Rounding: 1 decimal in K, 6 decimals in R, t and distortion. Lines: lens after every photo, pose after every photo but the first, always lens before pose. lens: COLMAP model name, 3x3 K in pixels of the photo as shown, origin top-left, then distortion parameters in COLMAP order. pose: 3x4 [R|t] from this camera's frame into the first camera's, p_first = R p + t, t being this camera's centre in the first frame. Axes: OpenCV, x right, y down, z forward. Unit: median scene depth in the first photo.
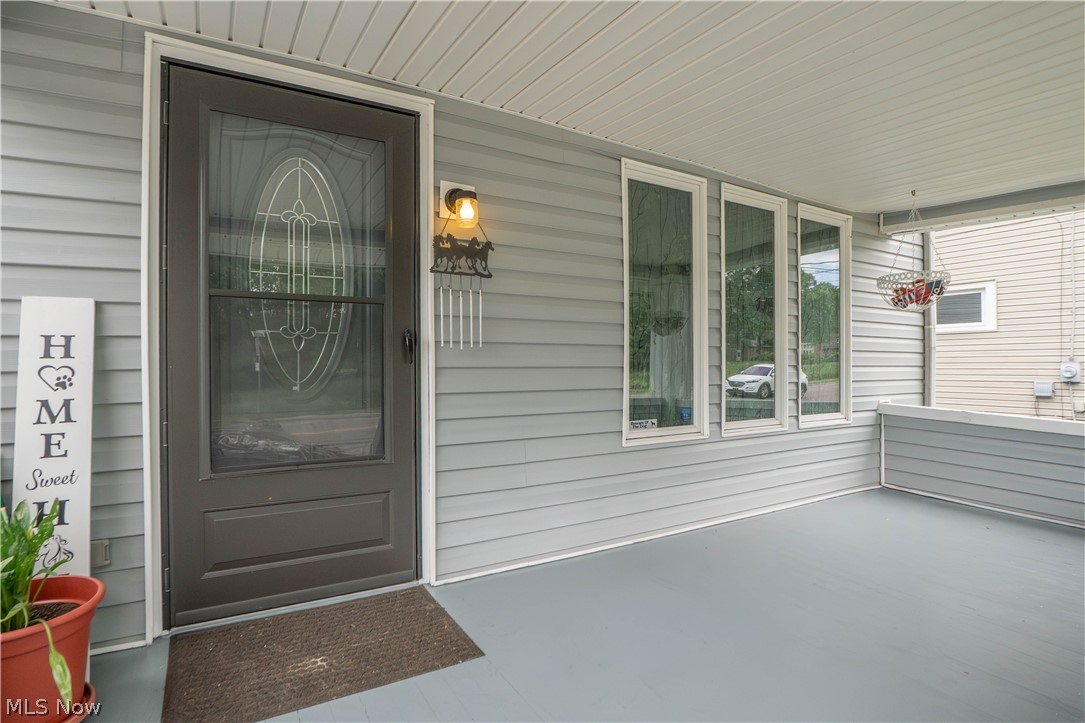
lens RADIAL K [[554.7, 0, 545.0], [0, 554.7, 360.9], [0, 0, 1]] dist [-0.027338, -0.000101]
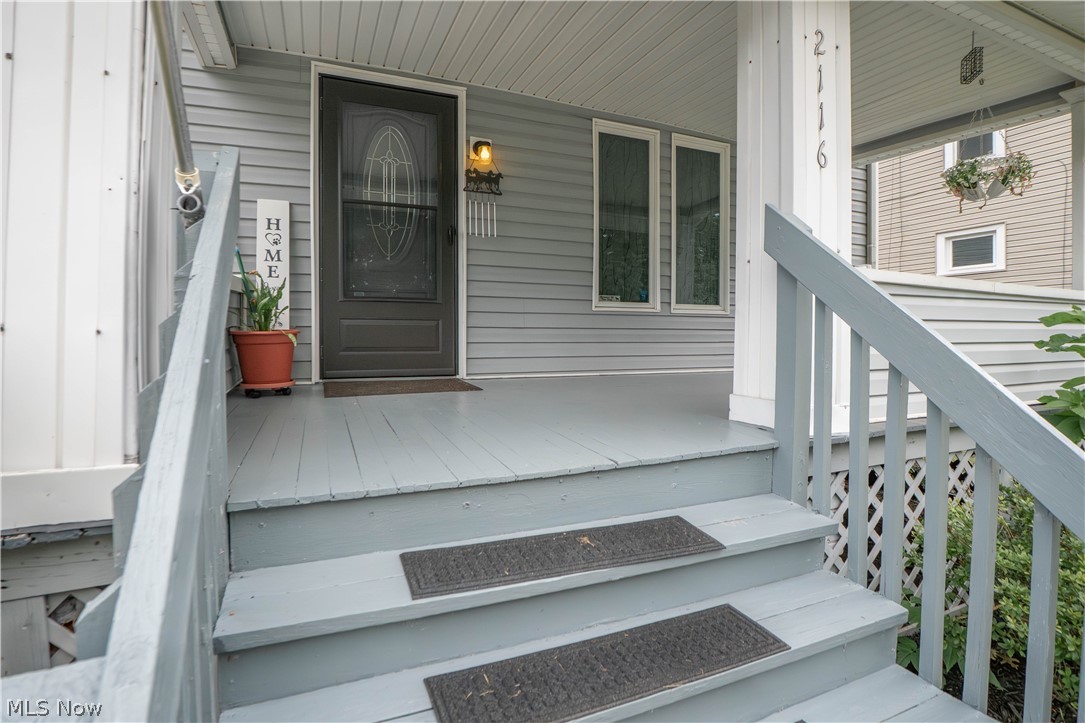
lens RADIAL K [[554.7, 0, 539.2], [0, 554.7, 356.1], [0, 0, 1]] dist [-0.027338, -0.000101]
pose [[0.988663, 0.007731, -0.149953, 0.273526], [-0.004378, 0.999733, 0.022680, 0.299210], [0.150088, -0.021767, 0.988433, -0.631953]]
